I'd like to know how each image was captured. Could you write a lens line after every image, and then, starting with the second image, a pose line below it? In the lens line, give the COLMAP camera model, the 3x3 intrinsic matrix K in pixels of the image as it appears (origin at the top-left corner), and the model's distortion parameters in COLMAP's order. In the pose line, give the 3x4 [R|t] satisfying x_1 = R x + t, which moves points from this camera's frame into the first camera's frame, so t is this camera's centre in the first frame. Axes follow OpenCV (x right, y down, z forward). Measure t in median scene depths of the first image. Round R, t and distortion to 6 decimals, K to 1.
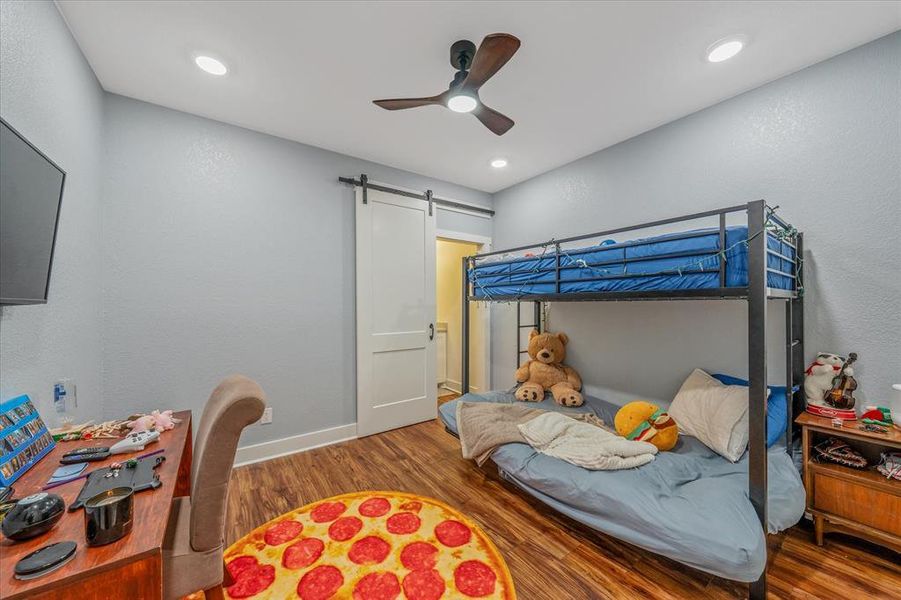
lens RADIAL K [[307.7, 0, 450.0], [0, 307.7, 304.6], [0, 0, 1]] dist [-0.000173, -0.000015]
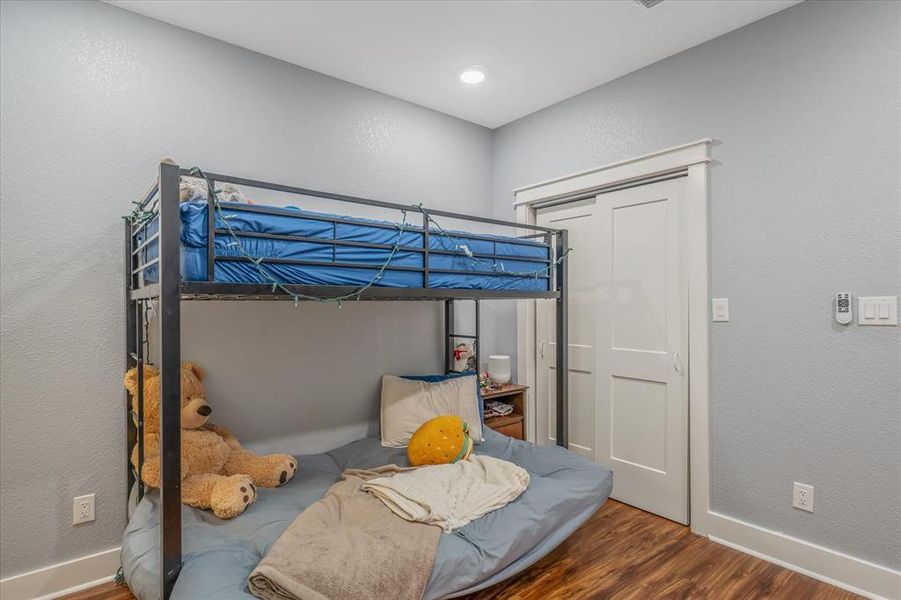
lens RADIAL K [[454.5, 0, 460.0], [0, 454.5, 303.4], [0, 0, 1]] dist [0.002594, 0.000345]
pose [[-0.044363, 0.005666, 0.998999, -0.629406], [0.004783, 0.999974, -0.005459, 0.002212], [-0.999004, 0.004536, -0.044389, 0.956899]]
